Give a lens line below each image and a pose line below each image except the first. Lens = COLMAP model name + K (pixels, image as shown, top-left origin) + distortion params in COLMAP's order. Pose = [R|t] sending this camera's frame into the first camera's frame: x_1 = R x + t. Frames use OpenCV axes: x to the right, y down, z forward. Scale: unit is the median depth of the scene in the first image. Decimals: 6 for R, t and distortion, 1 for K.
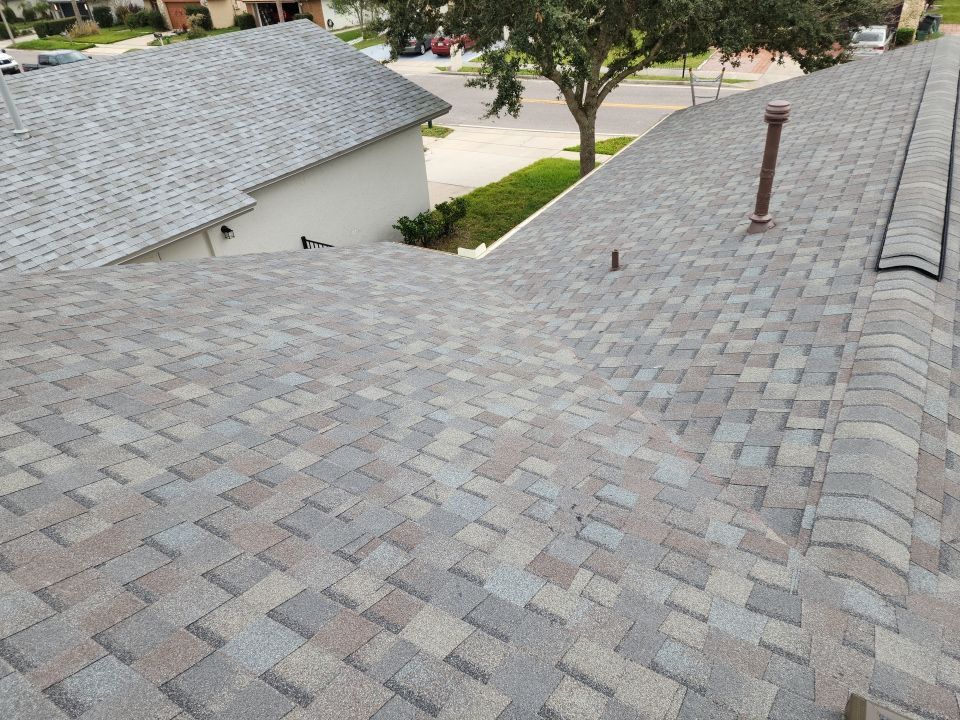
lens RADIAL K [[628.9, 0, 487.9], [0, 628.9, 356.6], [0, 0, 1]] dist [0.044813, -0.009243]
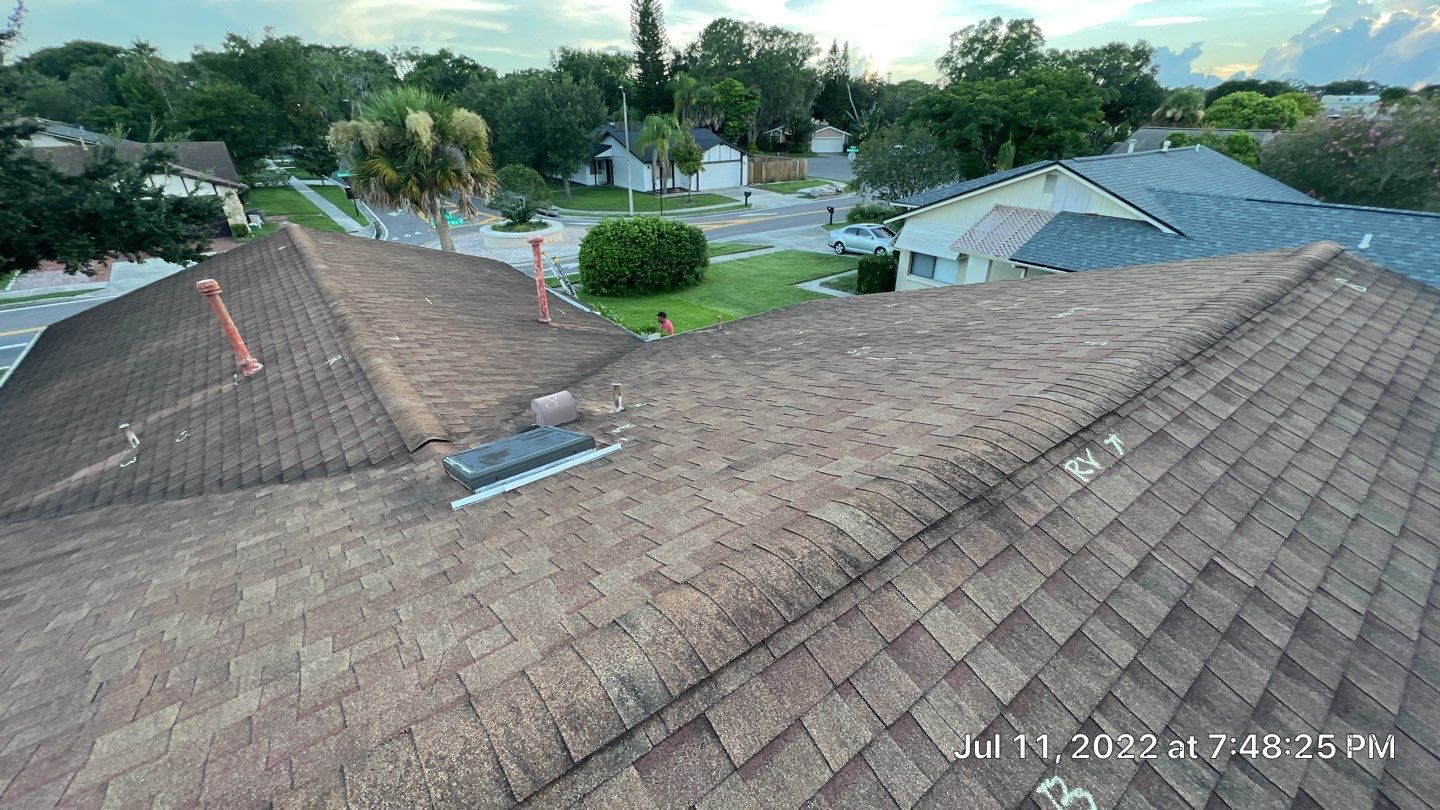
lens RADIAL K [[575.5, 0, 717.0], [0, 575.5, 407.5], [0, 0, 1]] dist [-0.007389, 0.001687]
pose [[0.360351, -0.378638, 0.852514, -0.135444], [0.501568, 0.849207, 0.165160, 0.080281], [-0.786496, 0.368078, 0.495926, -0.165687]]
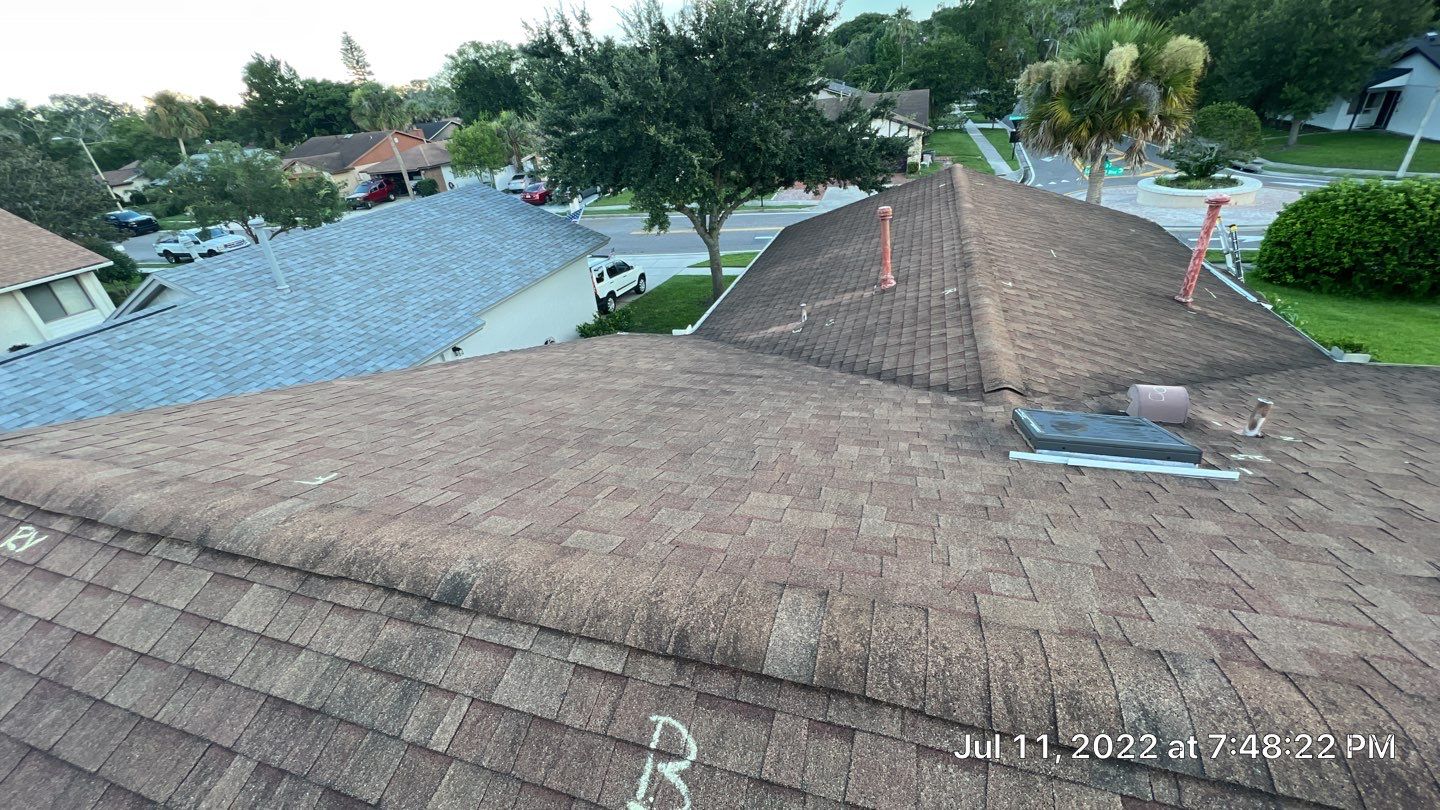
lens RADIAL K [[575.5, 0, 718.0], [0, 575.5, 406.9], [0, 0, 1]] dist [-0.007389, 0.001687]
pose [[0.973332, -0.138643, 0.182765, -0.151983], [0.155097, 0.984737, -0.078975, 0.079299], [-0.169026, 0.105216, 0.979980, -0.165365]]
